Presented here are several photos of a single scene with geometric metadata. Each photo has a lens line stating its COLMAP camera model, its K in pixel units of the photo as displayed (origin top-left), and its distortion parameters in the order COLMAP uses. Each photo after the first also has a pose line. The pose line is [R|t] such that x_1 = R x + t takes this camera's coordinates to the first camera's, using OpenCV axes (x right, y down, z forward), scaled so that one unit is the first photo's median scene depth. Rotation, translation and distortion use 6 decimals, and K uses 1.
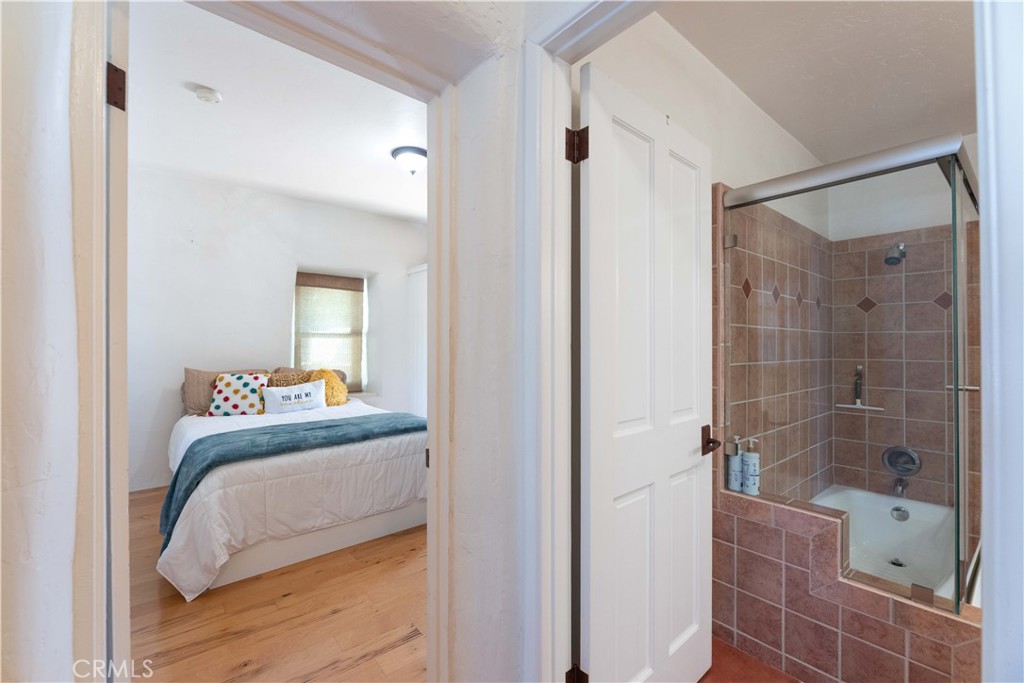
lens RADIAL K [[426.6, 0, 500.2], [0, 426.6, 342.8], [0, 0, 1]] dist [-0.001798, -0.000419]
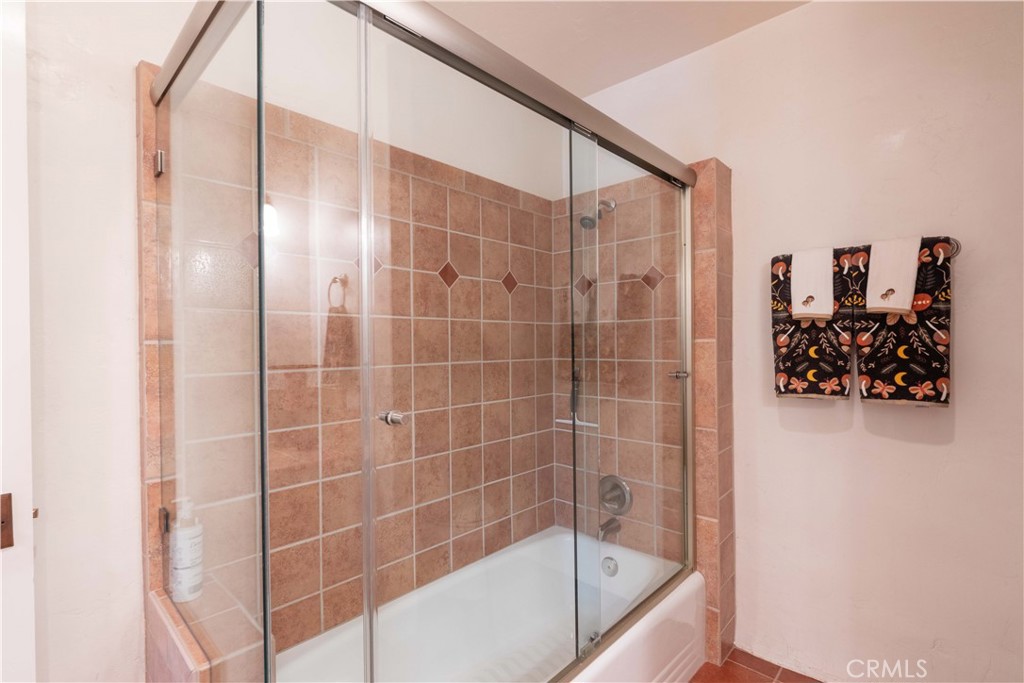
lens RADIAL K [[468.2, 0, 508.9], [0, 468.2, 343.8], [0, 0, 1]] dist [0.001820, 0.000073]
pose [[0.992024, -0.015809, 0.125050, 0.675901], [0.015266, 0.999869, 0.005297, 0.007187], [-0.125117, -0.003346, 0.992136, 0.220322]]
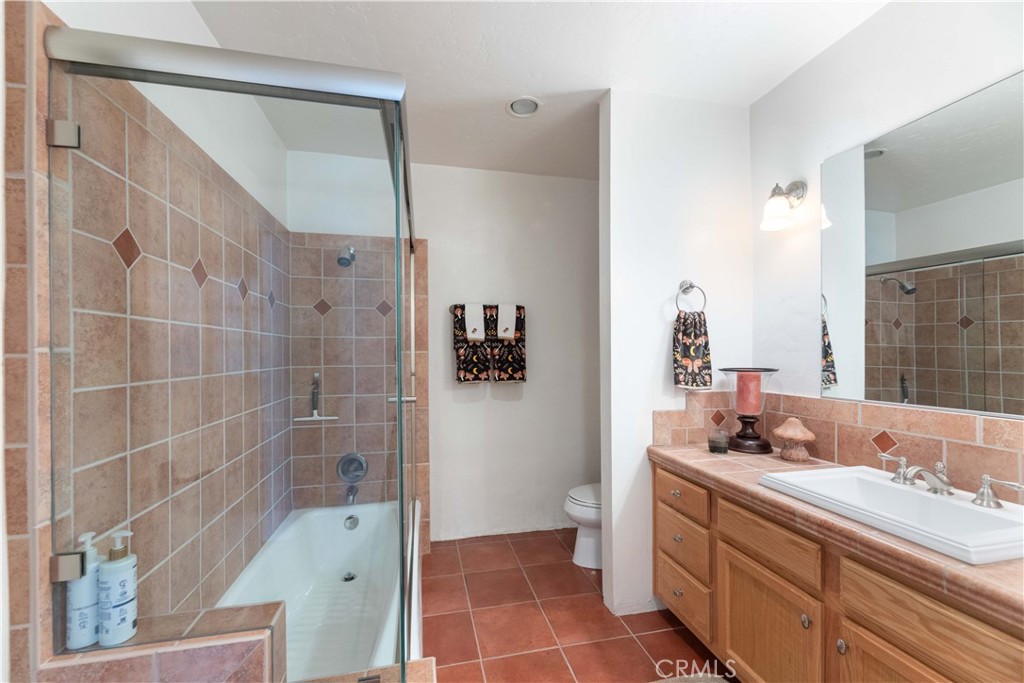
lens RADIAL K [[417.0, 0, 505.6], [0, 417.0, 346.3], [0, 0, 1]] dist [0.002454, 0.000101]
pose [[0.454957, 0.002849, 0.890509, 0.249654], [0.005585, 0.999966, -0.006053, 0.003850], [-0.890496, 0.007727, 0.454926, 0.249538]]
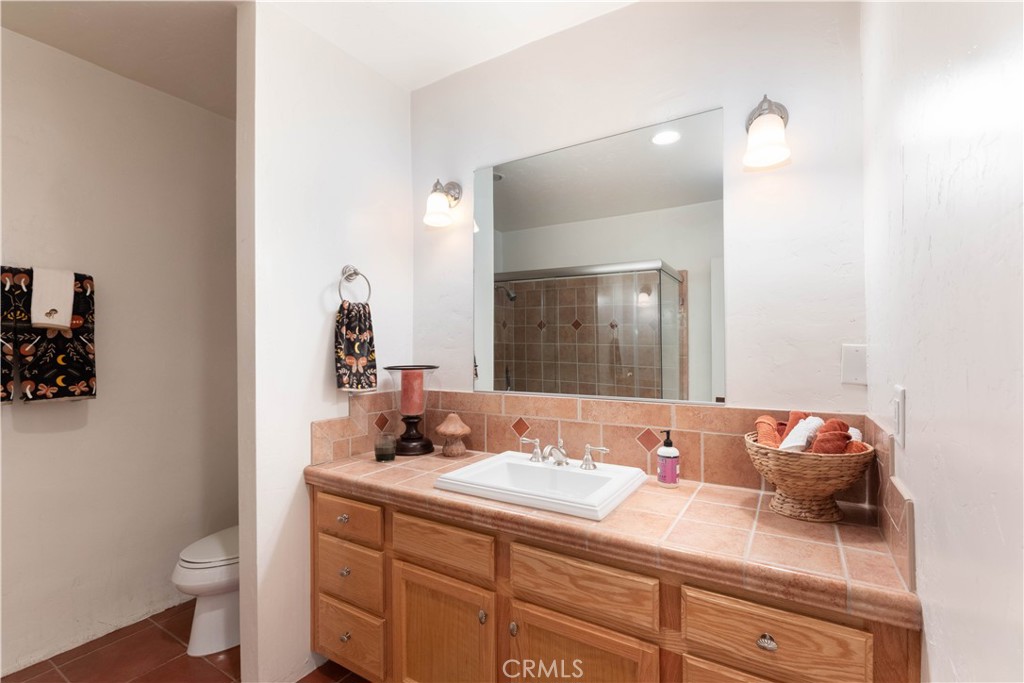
lens RADIAL K [[468.2, 0, 508.9], [0, 468.2, 343.8], [0, 0, 1]] dist [0.001820, 0.000073]
pose [[-0.316193, 0.000050, 0.948695, 0.308140], [0.001118, 0.999999, 0.000320, 0.003298], [-0.948694, 0.001161, -0.316193, 0.302351]]
